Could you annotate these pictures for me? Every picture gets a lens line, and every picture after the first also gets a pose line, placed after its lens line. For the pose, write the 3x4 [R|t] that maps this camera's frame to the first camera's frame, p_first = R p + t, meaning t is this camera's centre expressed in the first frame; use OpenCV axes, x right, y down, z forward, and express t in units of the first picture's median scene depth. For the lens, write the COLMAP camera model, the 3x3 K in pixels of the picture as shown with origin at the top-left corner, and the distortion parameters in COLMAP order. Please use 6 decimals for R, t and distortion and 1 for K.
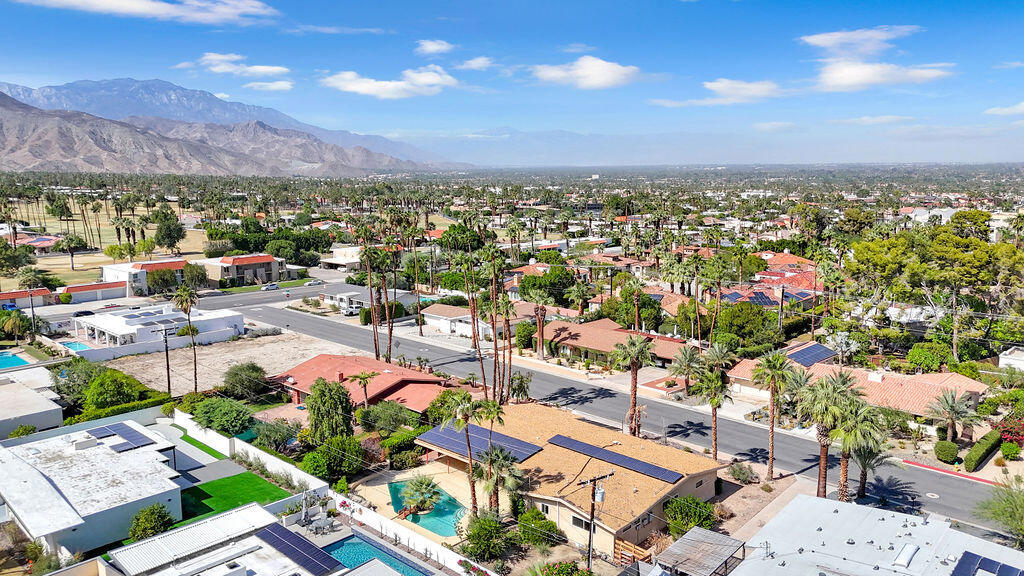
lens RADIAL K [[721.1, 0, 512.0], [0, 721.1, 288.0], [0, 0, 1]] dist [0.001075, 0.000295]
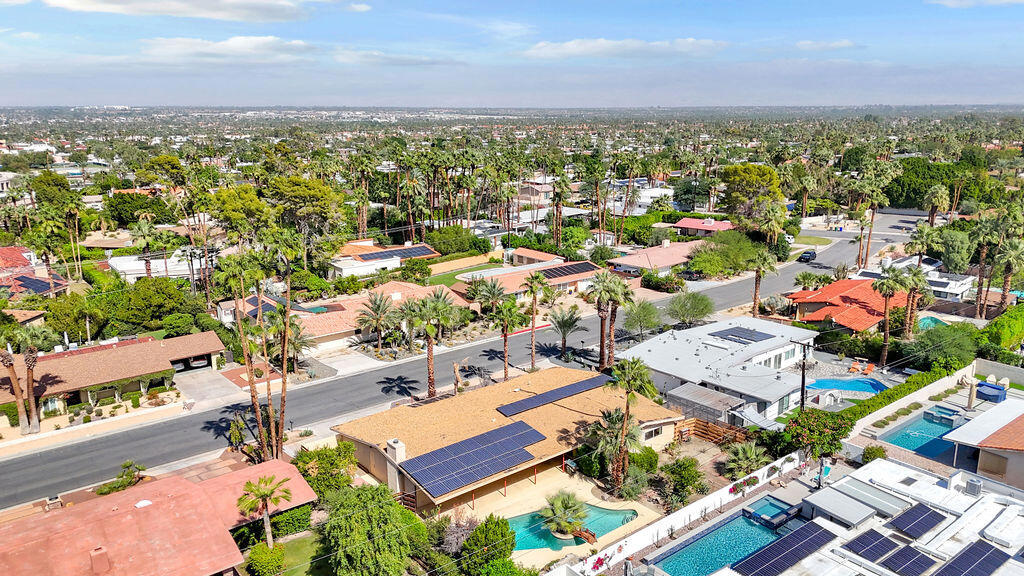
lens RADIAL K [[721.1, 0, 512.0], [0, 721.1, 288.0], [0, 0, 1]] dist [0.001075, 0.000295]
pose [[0.180969, -0.240114, 0.953727, -0.639625], [0.179989, 0.961446, 0.207905, -0.109376], [-0.966878, 0.134036, 0.217210, 0.623687]]
